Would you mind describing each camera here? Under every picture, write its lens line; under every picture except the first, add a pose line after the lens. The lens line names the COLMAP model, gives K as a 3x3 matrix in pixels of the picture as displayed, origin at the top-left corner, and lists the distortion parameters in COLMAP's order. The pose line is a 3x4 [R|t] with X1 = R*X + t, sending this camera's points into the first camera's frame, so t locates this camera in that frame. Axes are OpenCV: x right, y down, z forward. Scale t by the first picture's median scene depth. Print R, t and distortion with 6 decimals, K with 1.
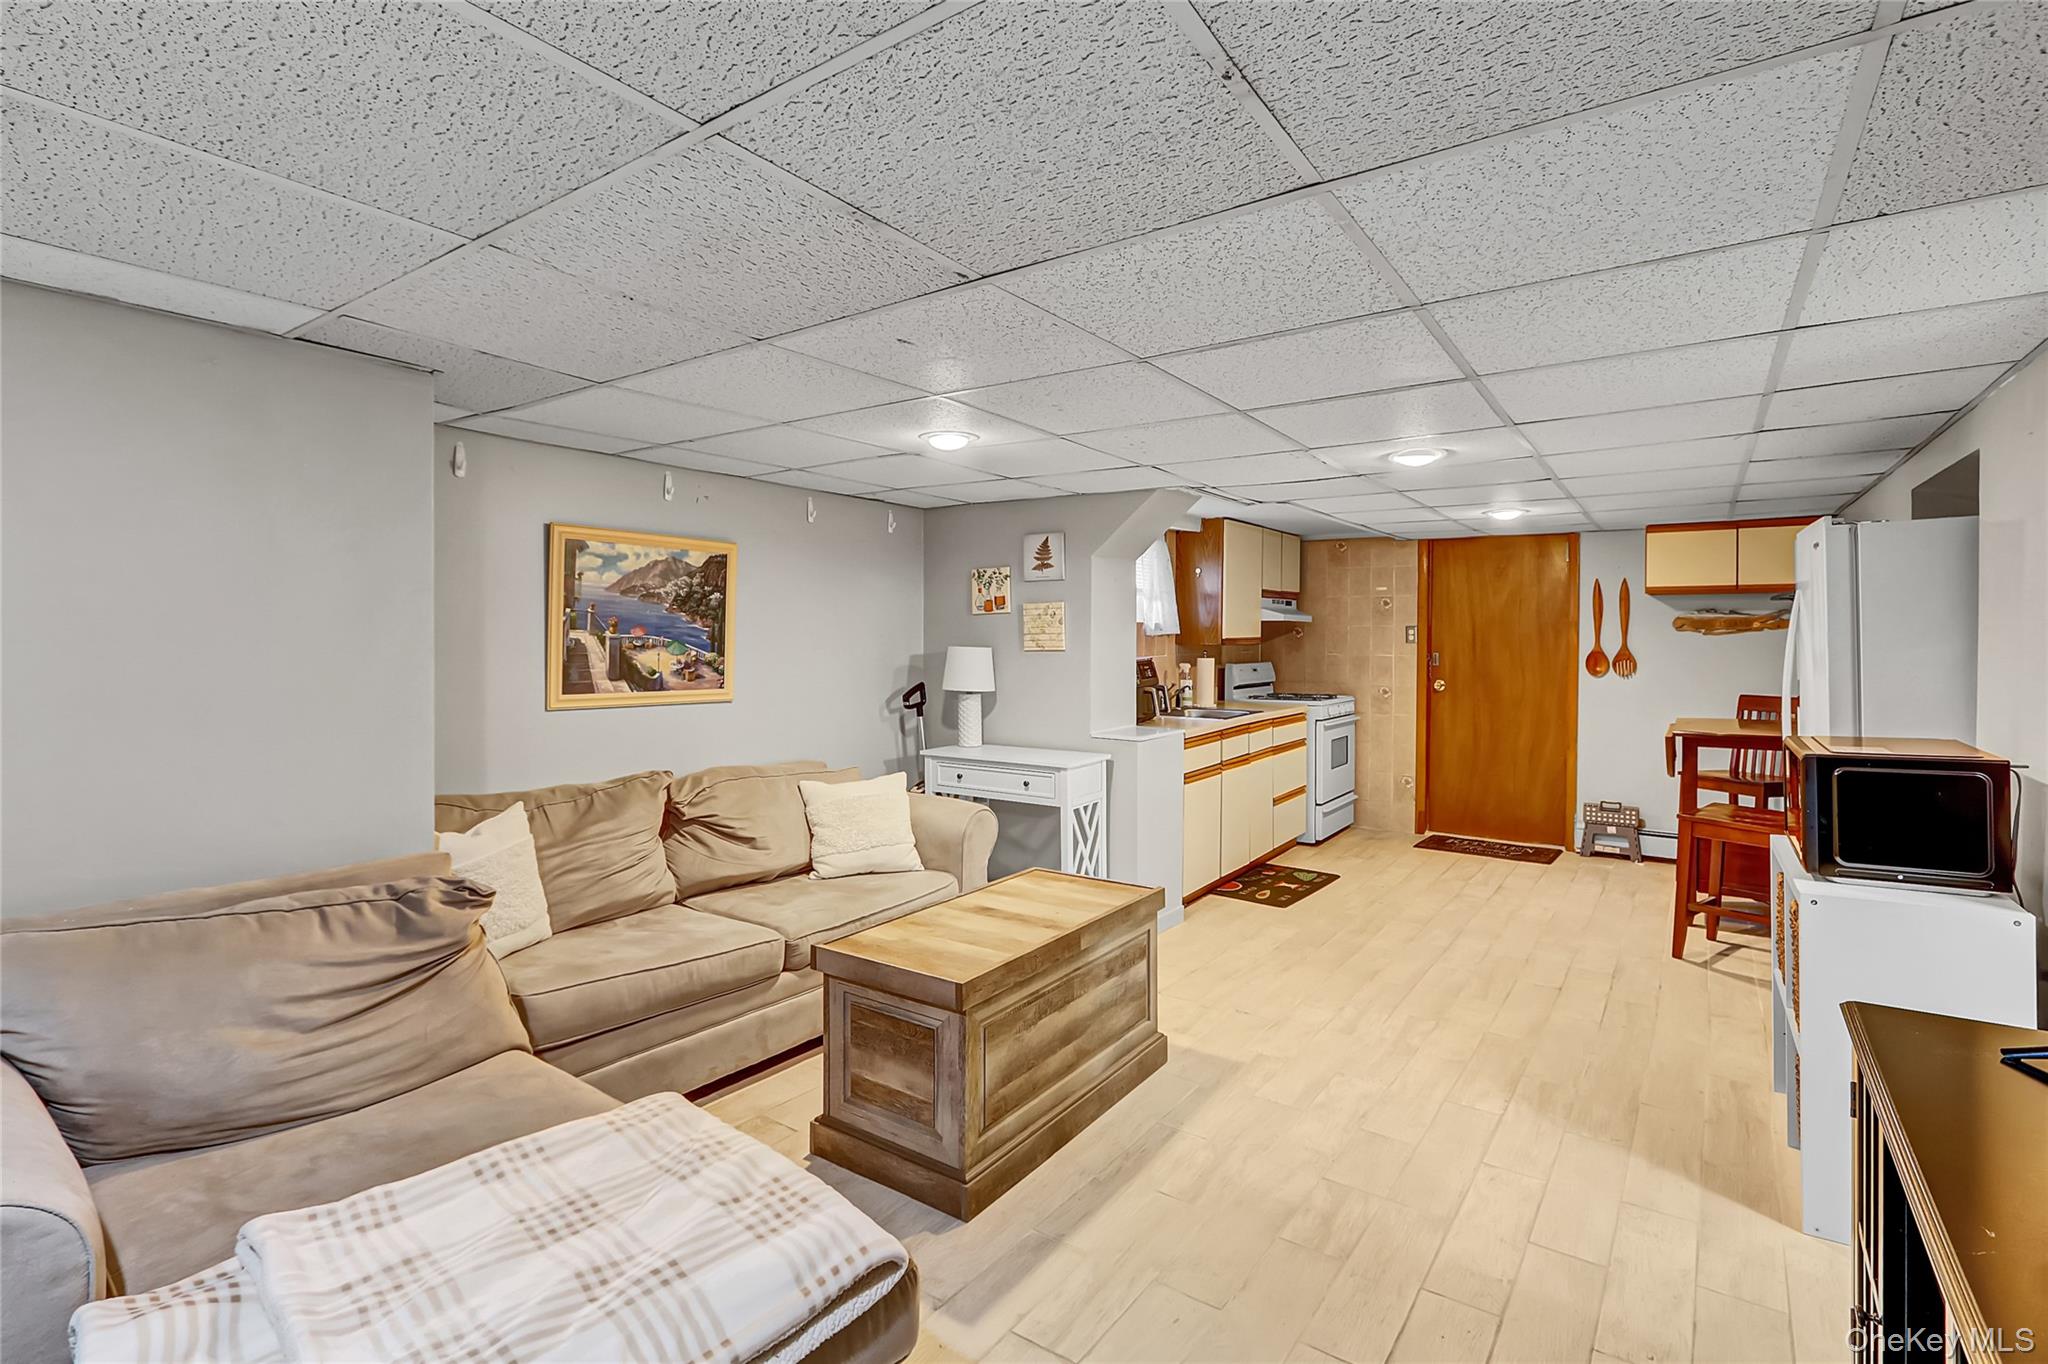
lens RADIAL K [[980.6, 0, 971.8], [0, 980.6, 659.3], [0, 0, 1]] dist [-0.008431, 0.000915]
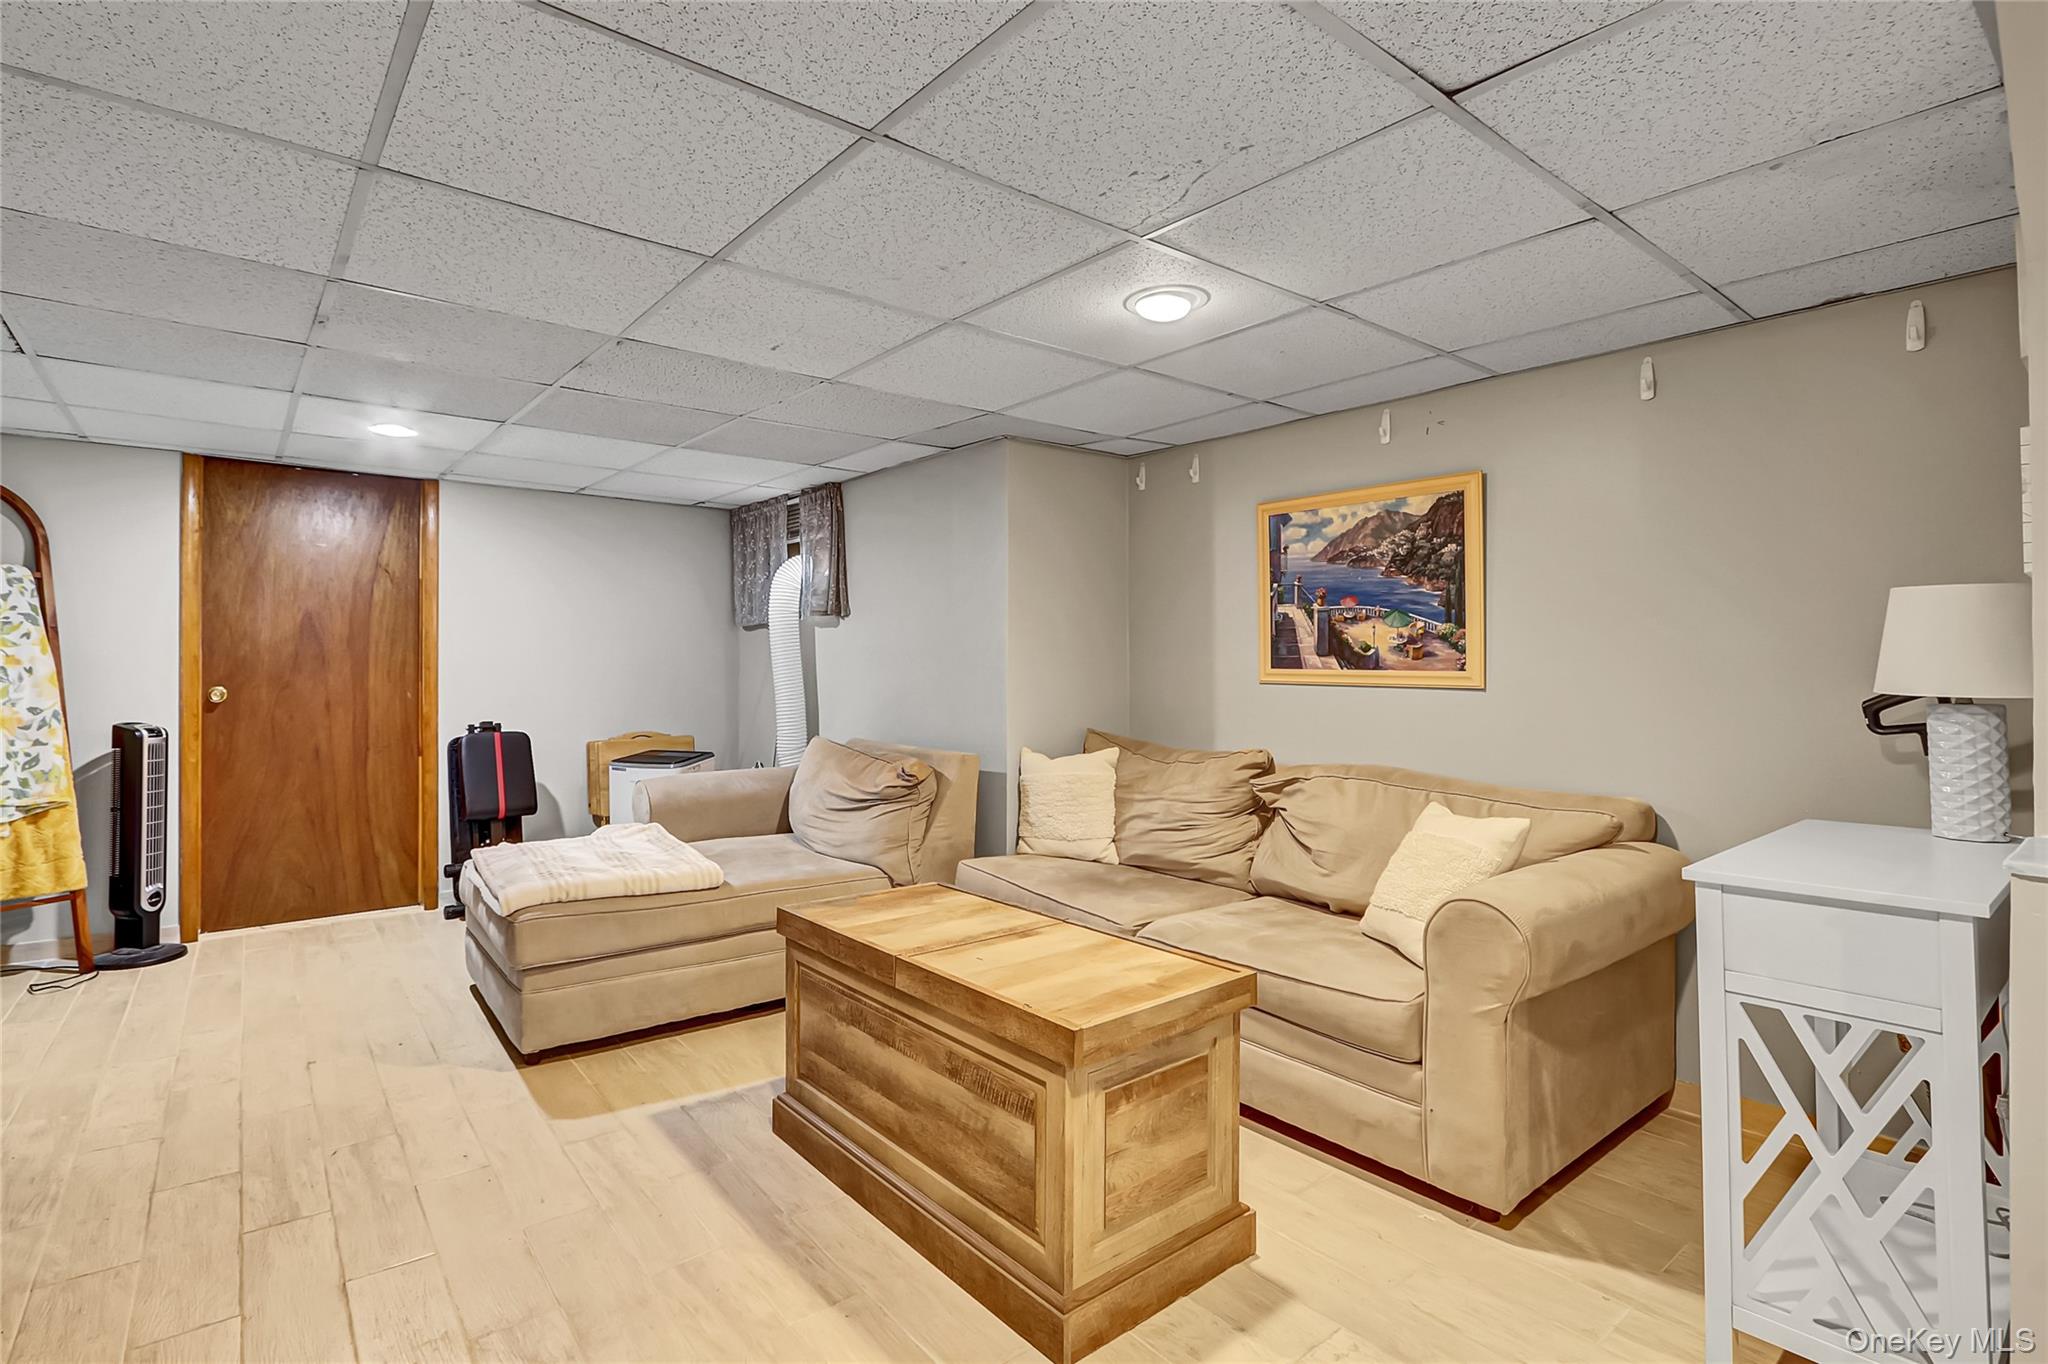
lens RADIAL K [[980.6, 0, 1022.5], [0, 980.6, 671.1], [0, 0, 1]] dist [-0.008431, 0.000915]
pose [[-0.240770, 0.001852, -0.970580, 0.604082], [-0.023233, 0.999701, 0.007671, 0.035139], [0.970304, 0.024397, -0.240655, 0.940801]]
